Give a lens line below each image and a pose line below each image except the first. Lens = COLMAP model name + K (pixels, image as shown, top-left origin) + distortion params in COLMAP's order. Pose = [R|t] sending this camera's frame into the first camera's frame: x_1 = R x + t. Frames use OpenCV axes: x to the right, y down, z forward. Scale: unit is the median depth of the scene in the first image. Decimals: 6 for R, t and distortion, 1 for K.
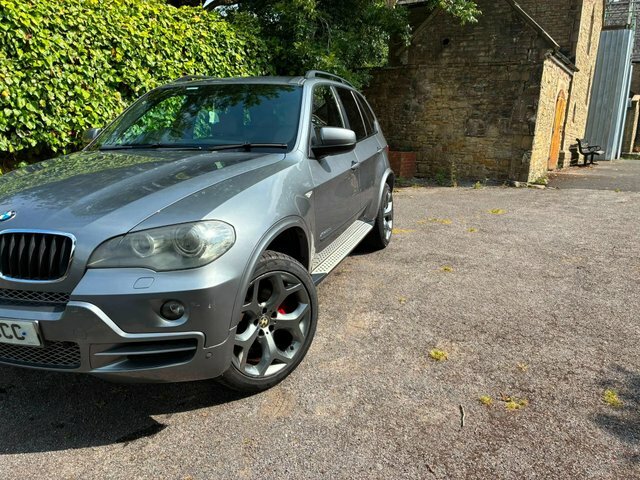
lens RADIAL K [[486.1, 0, 323.7], [0, 486.1, 237.4], [0, 0, 1]] dist [0.045927, -0.046836]
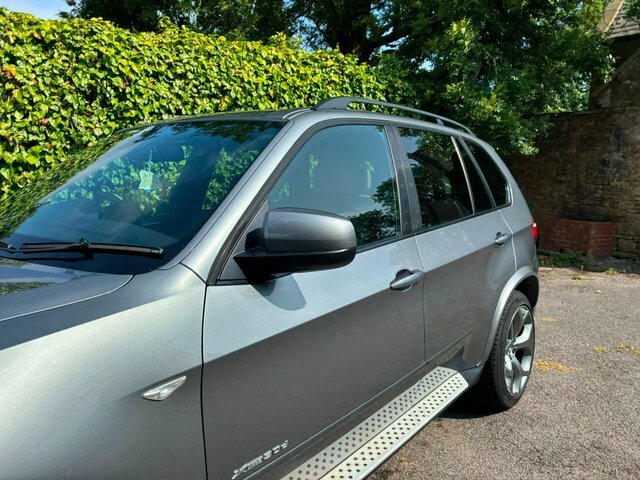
lens RADIAL K [[486.0, 0, 326.5], [0, 486.0, 238.1], [0, 0, 1]] dist [0.049299, -0.062882]
pose [[0.929947, 0.065663, -0.361782, 0.091710], [-0.102695, 0.991153, -0.084080, -0.078832], [0.353060, 0.115343, 0.928463, 0.287672]]
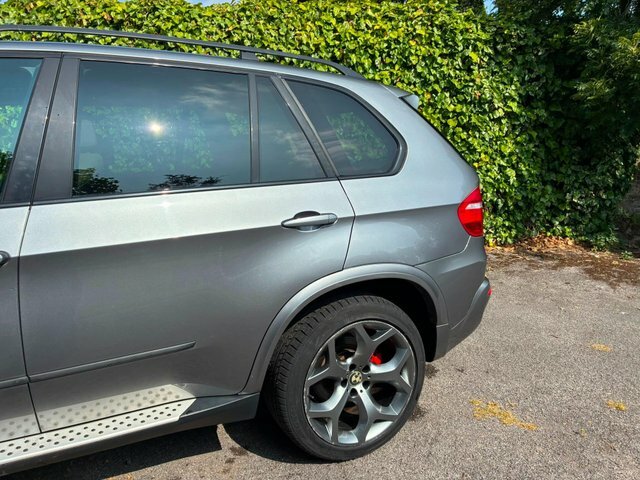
lens RADIAL K [[486.0, 0, 328.7], [0, 486.0, 238.7], [0, 0, 1]] dist [0.049299, -0.062882]
pose [[0.696661, 0.138111, -0.703981, 0.283719], [-0.174130, 0.984502, 0.020826, -0.124453], [0.695947, 0.108075, 0.709914, 0.523233]]
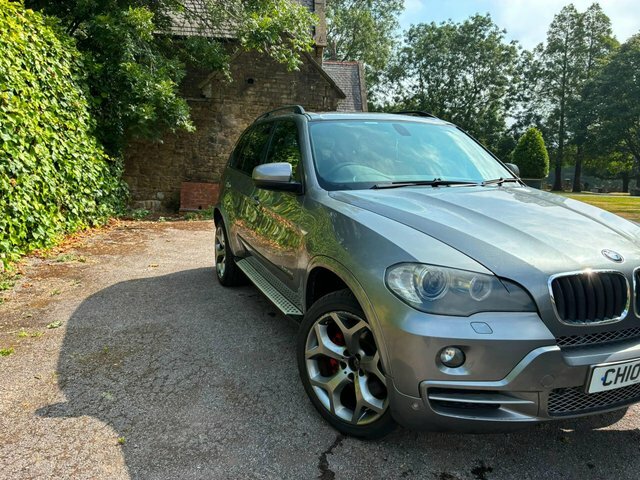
lens RADIAL K [[486.1, 0, 312.5], [0, 486.1, 236.8], [0, 0, 1]] dist [0.045927, -0.046836]
pose [[0.785224, -0.078407, 0.614227, -0.511778], [0.115934, 0.993025, -0.021448, -0.040032], [-0.608261, 0.088052, 0.788838, 0.175324]]
